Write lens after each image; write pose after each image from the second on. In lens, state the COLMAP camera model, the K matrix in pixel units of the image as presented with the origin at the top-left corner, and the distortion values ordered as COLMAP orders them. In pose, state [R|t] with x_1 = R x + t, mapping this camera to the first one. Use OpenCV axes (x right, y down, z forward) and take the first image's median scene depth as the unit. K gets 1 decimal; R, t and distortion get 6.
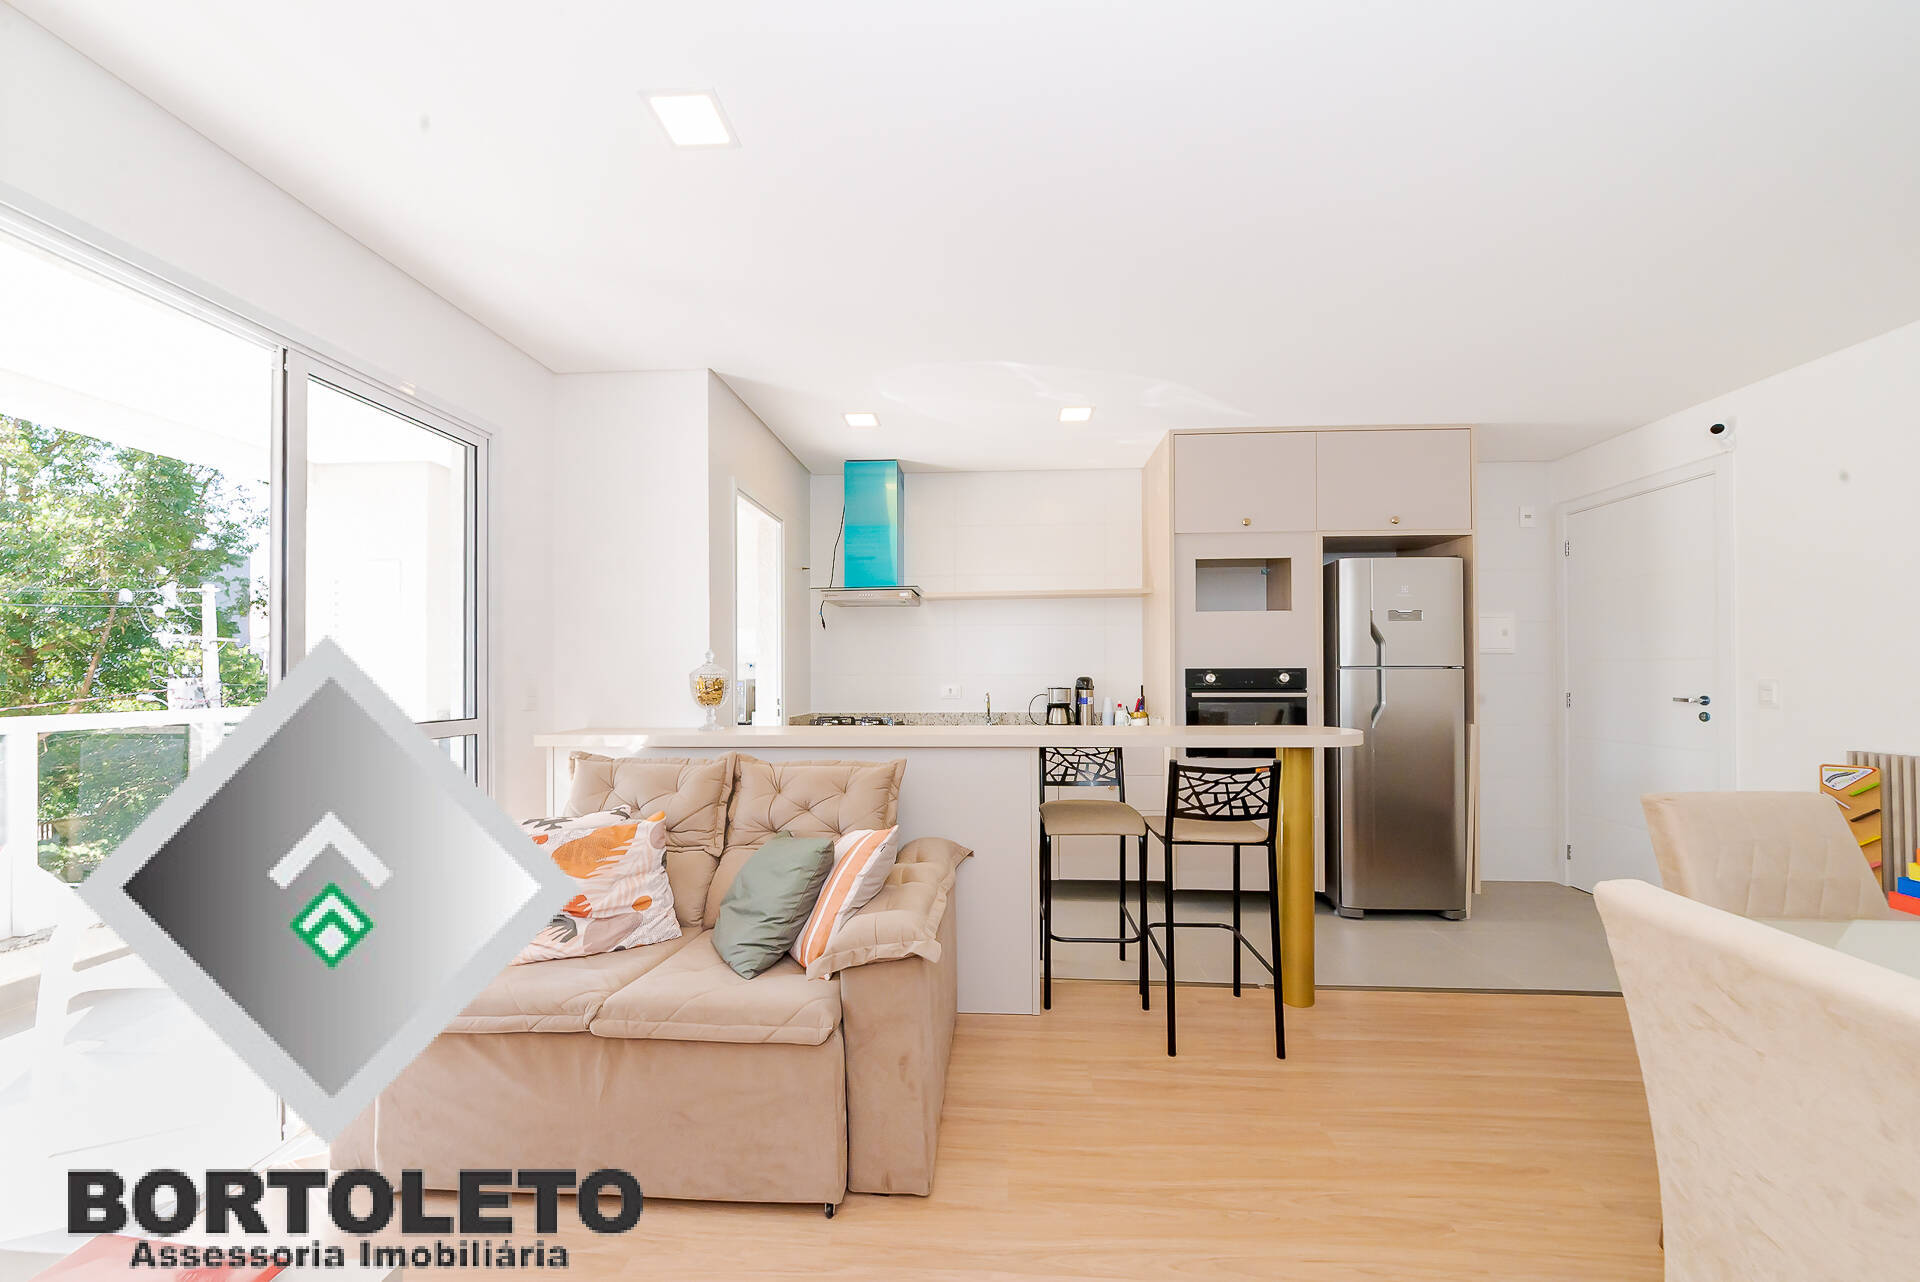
lens RADIAL K [[678.3, 0, 965.8], [0, 678.3, 673.5], [0, 0, 1]] dist [-0.002039, -0.001266]
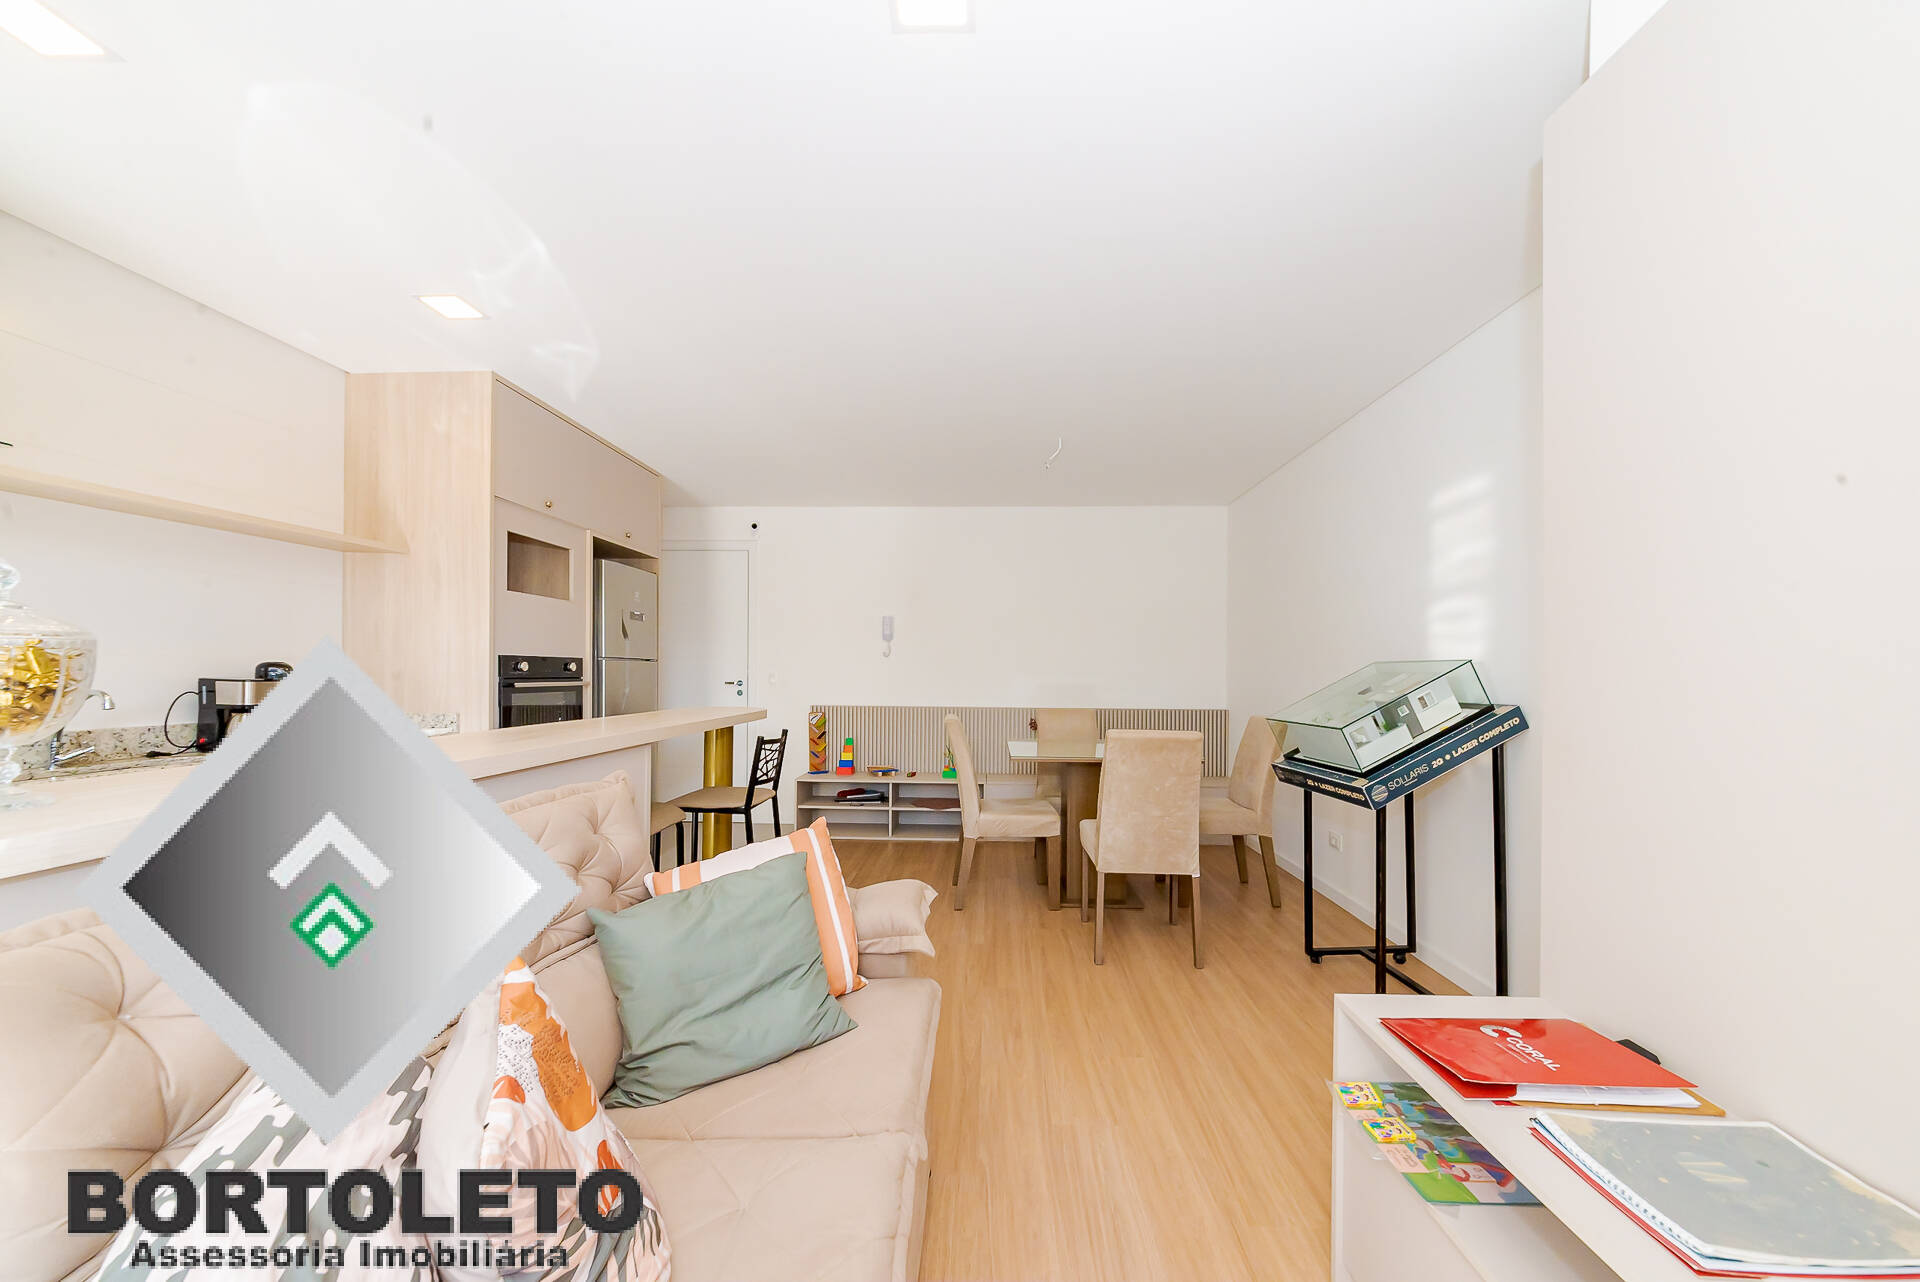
lens RADIAL K [[678.3, 0, 969.9], [0, 678.3, 671.0], [0, 0, 1]] dist [-0.002039, -0.001266]
pose [[-0.018520, 0.005245, 0.999815, -0.556118], [-0.010537, 0.999930, -0.005441, 0.011838], [-0.999773, -0.010636, -0.018463, 0.424498]]
